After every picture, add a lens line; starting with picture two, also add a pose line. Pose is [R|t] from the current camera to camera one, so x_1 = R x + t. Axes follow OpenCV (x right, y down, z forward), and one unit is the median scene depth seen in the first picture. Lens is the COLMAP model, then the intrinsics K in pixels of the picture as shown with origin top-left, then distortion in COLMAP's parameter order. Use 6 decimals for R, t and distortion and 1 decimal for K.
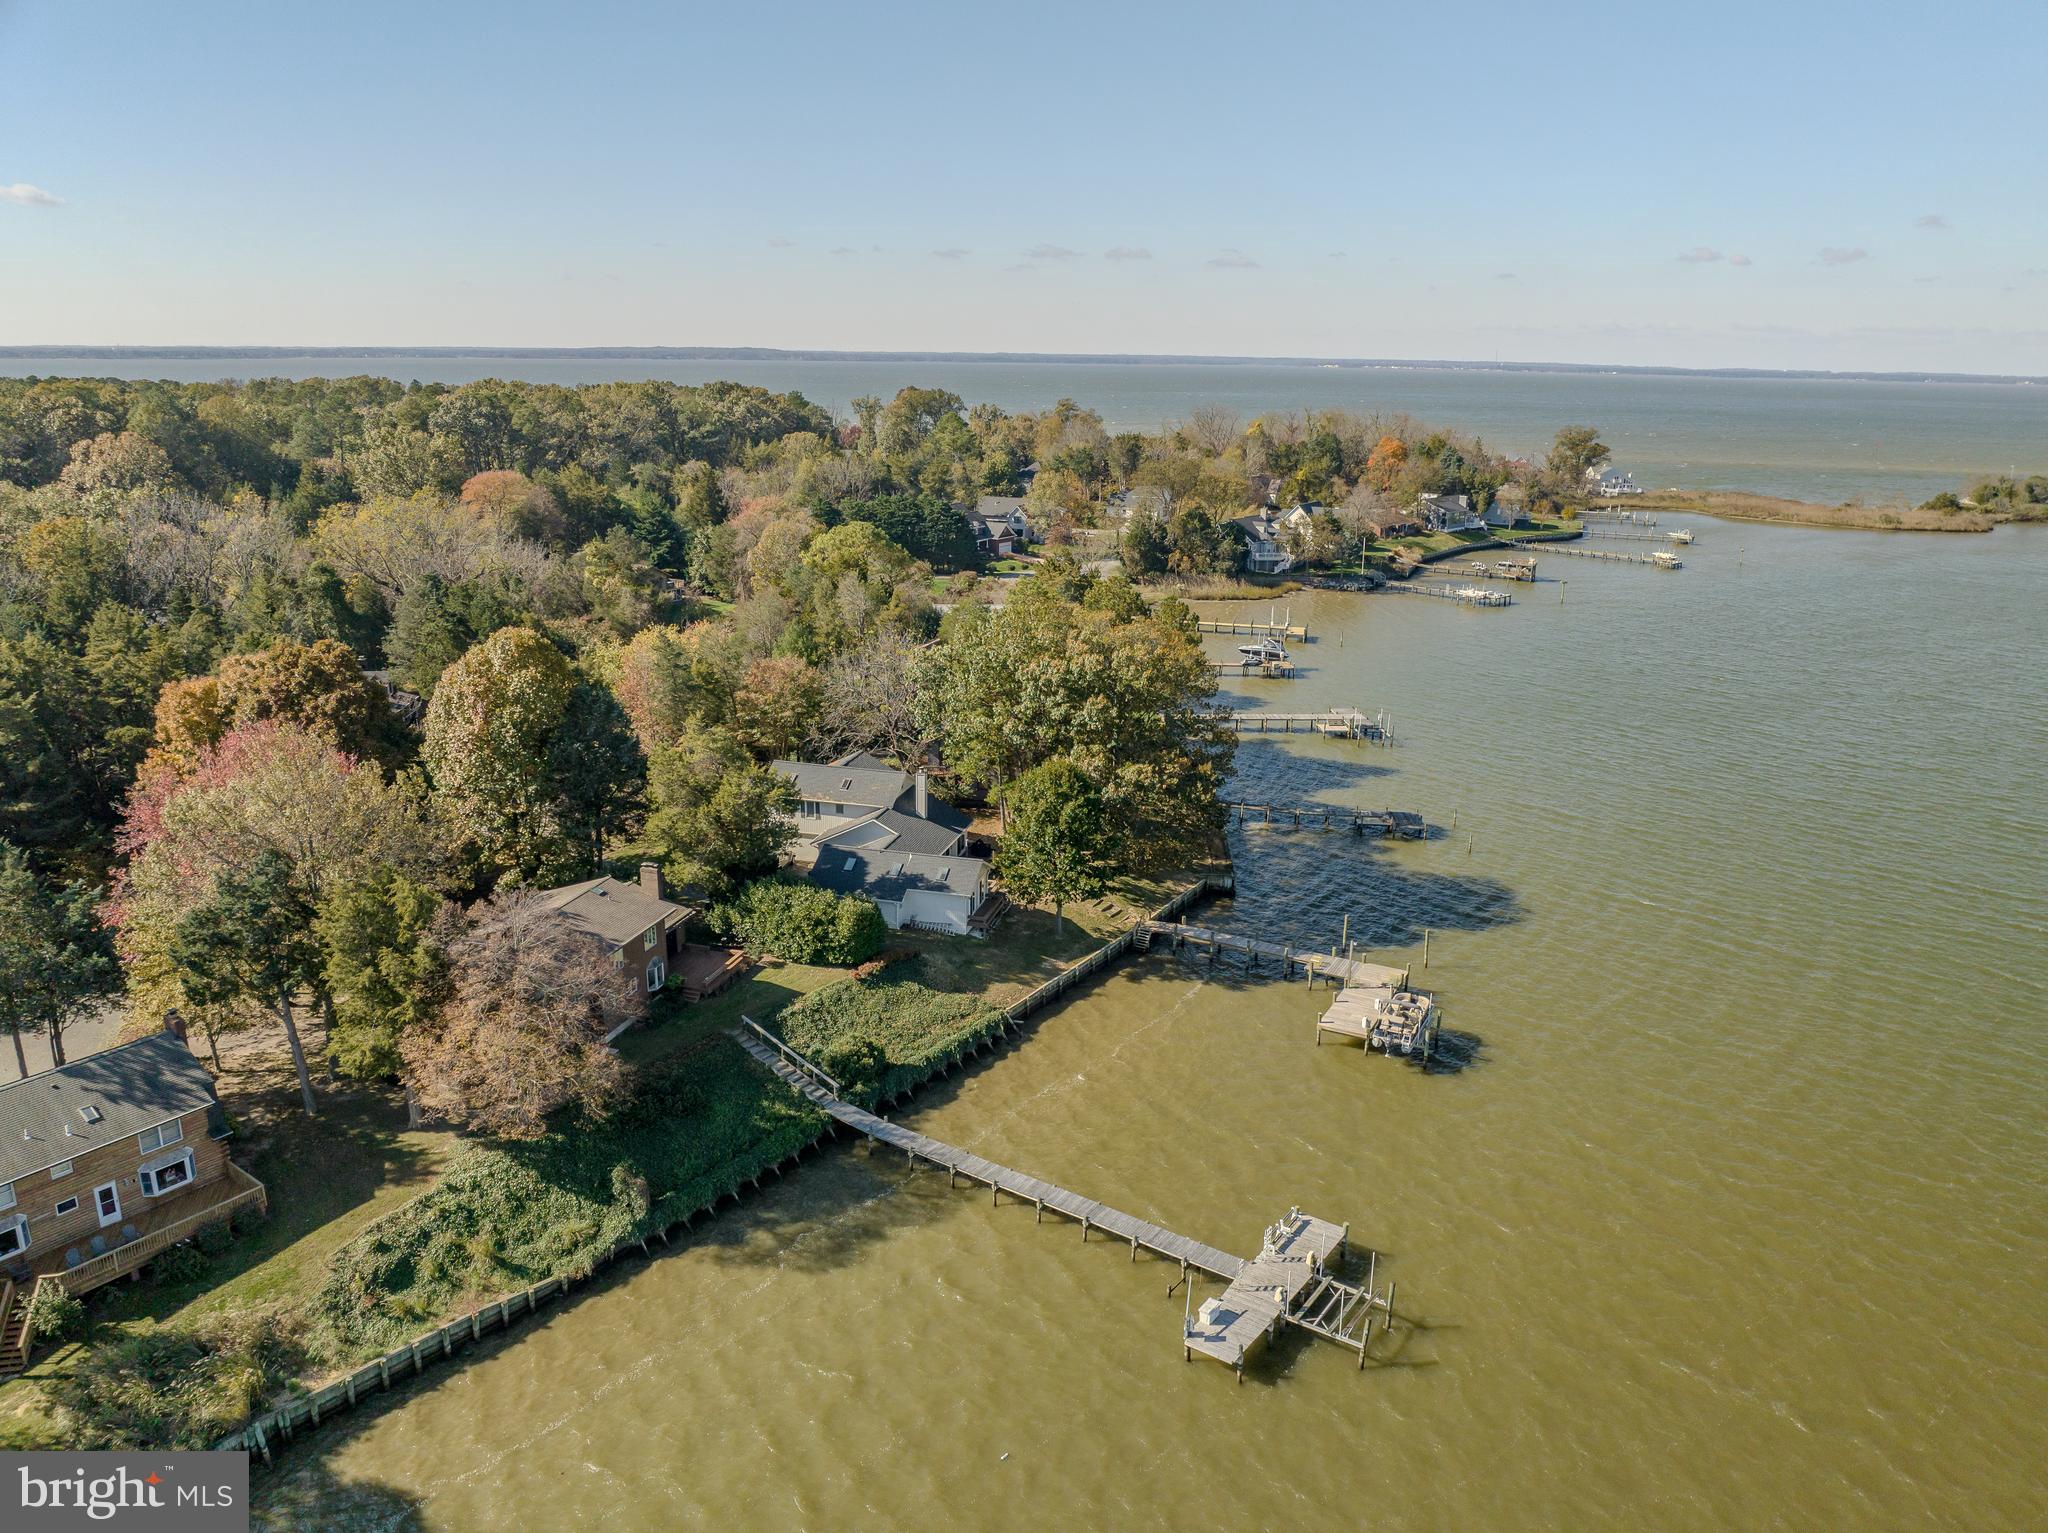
lens RADIAL K [[1442.8, 0, 1024.0], [0, 1442.8, 766.5], [0, 0, 1]] dist [-0.010387, -0.069642]
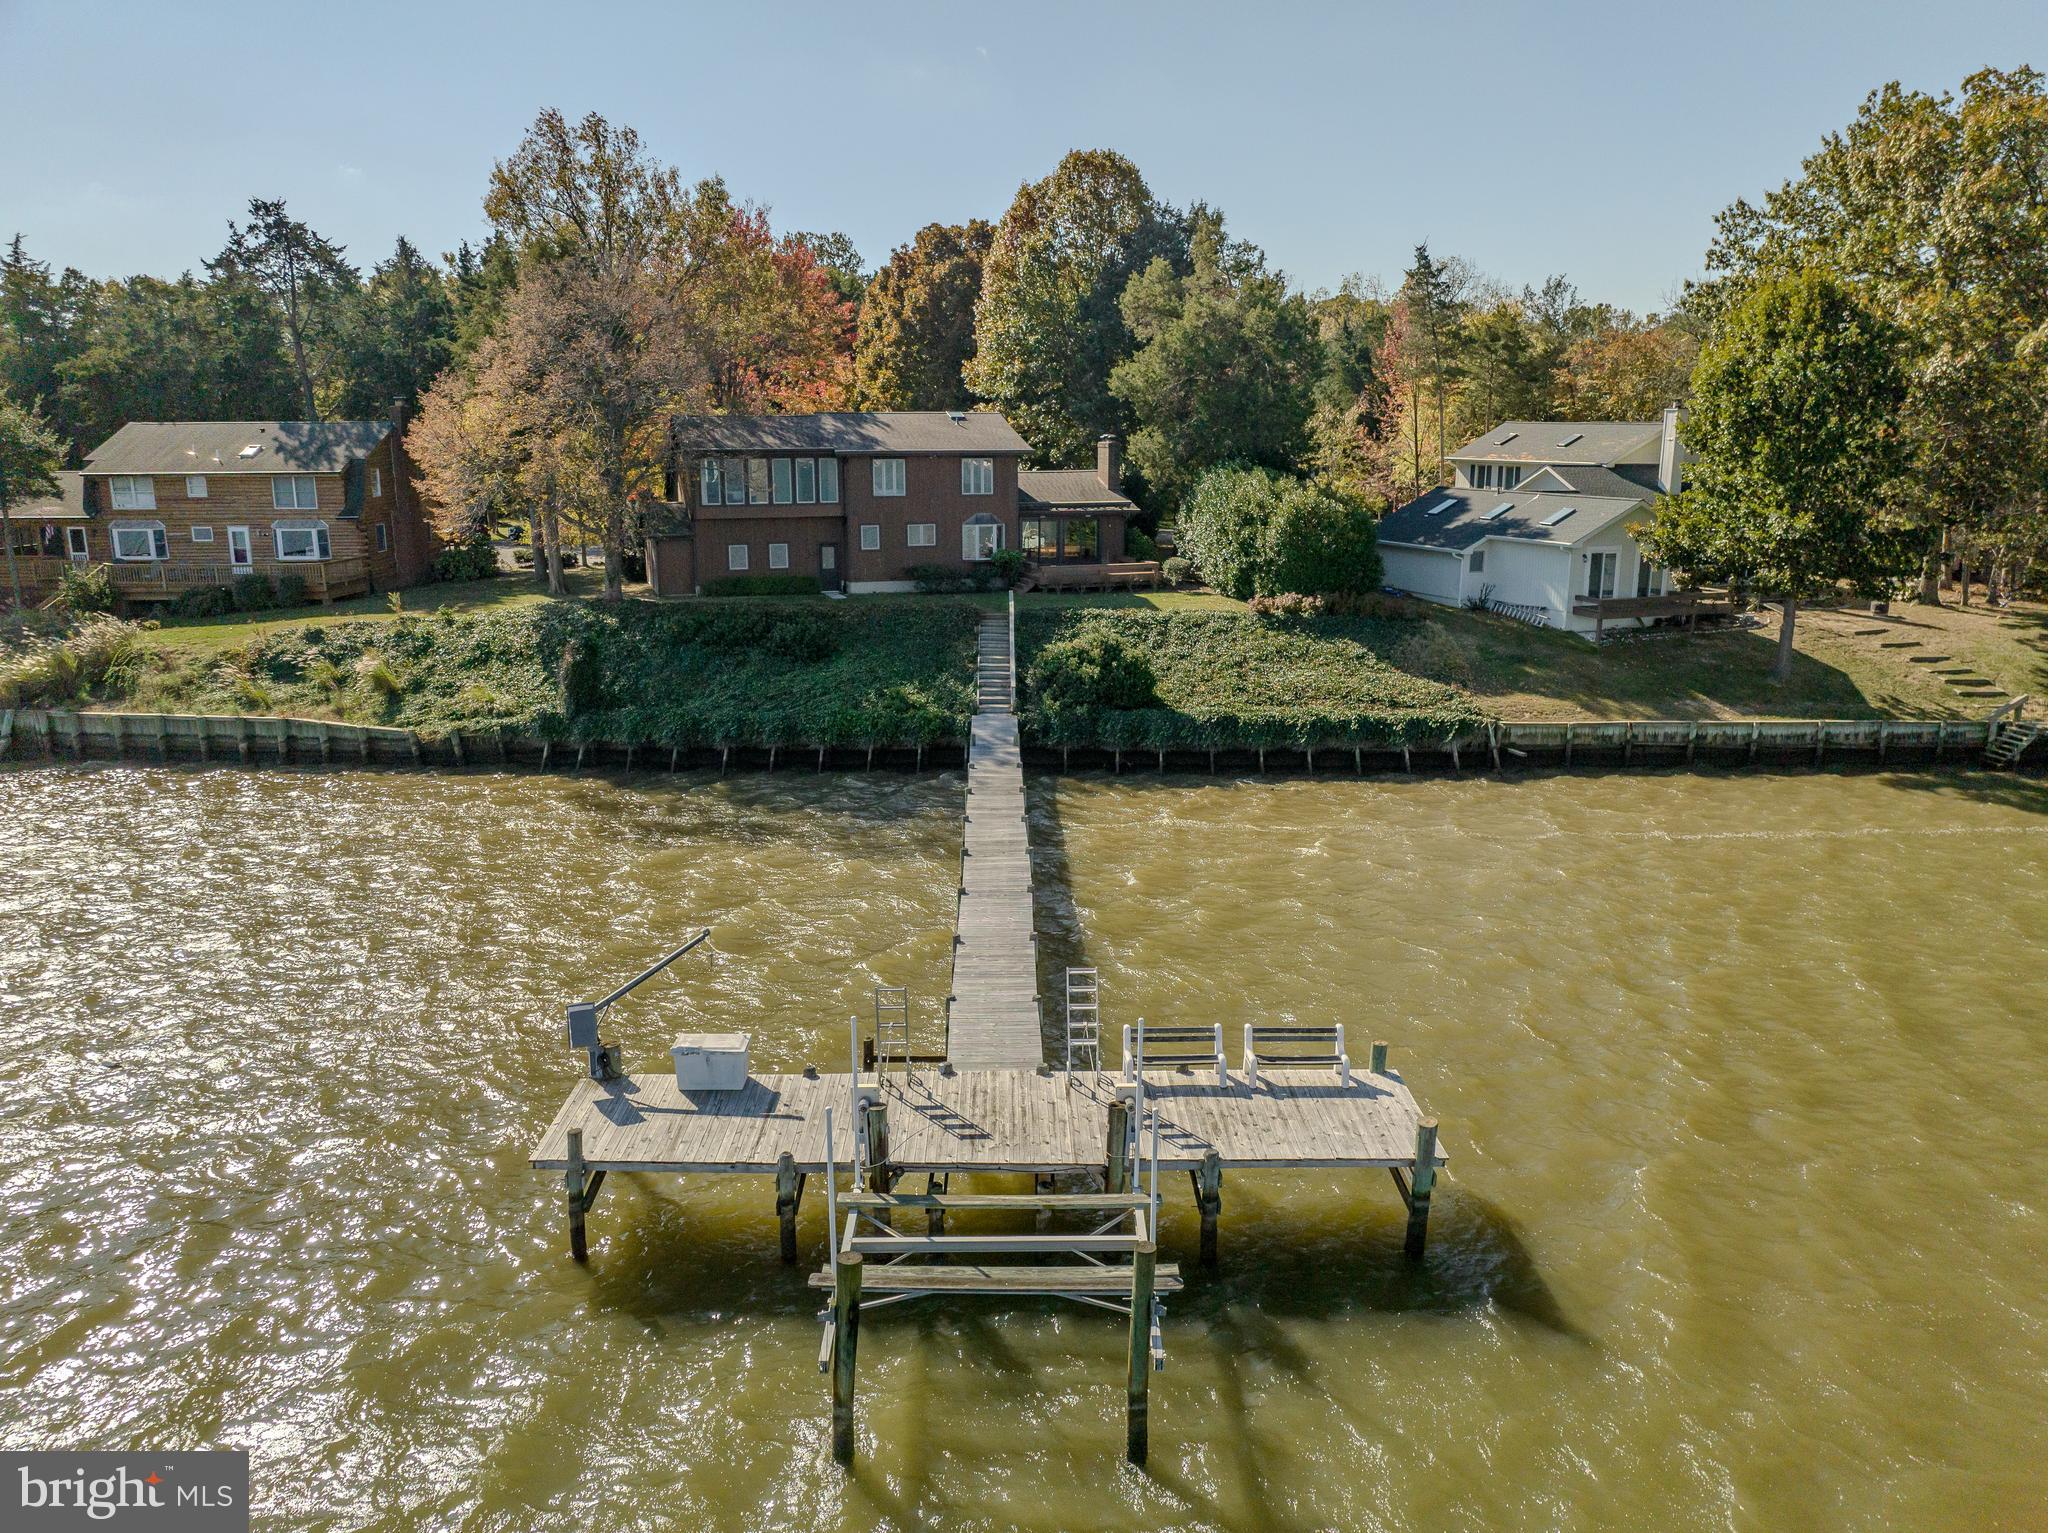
lens RADIAL K [[1438.1, 0, 1024.0], [0, 1438.1, 766.5], [0, 0, 1]] dist [-0.041500, 0.006807]
pose [[0.579493, 0.173057, -0.796391, 0.290631], [-0.216493, 0.974773, 0.054288, 0.195236], [0.785696, 0.140954, 0.602341, 0.591909]]
